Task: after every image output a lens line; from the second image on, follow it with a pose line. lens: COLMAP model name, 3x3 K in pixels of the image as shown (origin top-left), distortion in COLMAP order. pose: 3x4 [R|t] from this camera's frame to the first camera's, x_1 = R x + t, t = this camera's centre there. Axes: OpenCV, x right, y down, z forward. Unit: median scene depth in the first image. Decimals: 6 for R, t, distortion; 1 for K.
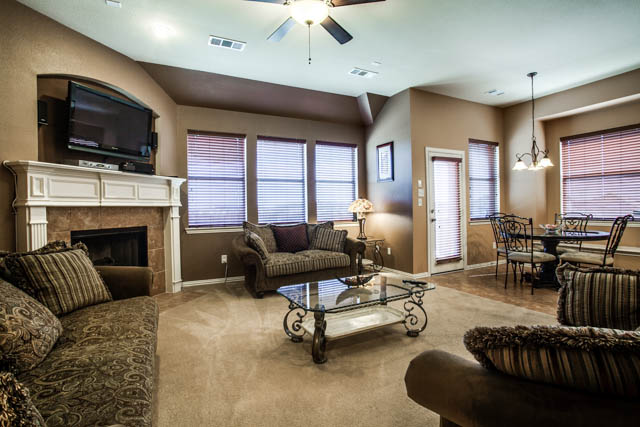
lens RADIAL K [[311.2, 0, 317.1], [0, 311.2, 211.3], [0, 0, 1]] dist [-0.052027, 0.017749]
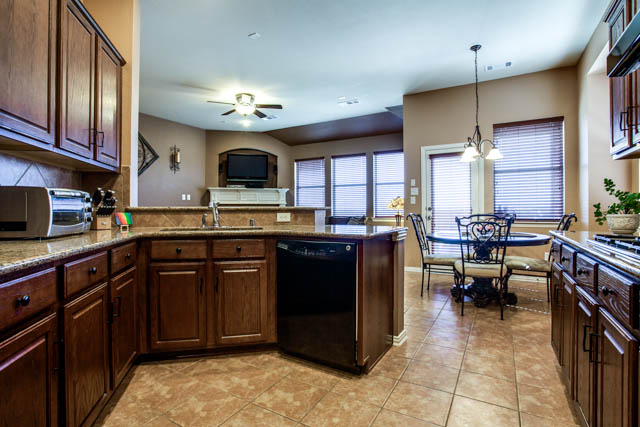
lens RADIAL K [[311.2, 0, 317.1], [0, 311.2, 211.3], [0, 0, 1]] dist [-0.052027, 0.017749]
pose [[0.547158, 0.018618, -0.836822, 1.191919], [-0.015508, 0.999806, 0.012104, -0.000072], [0.836886, 0.006355, 0.547341, 0.170302]]
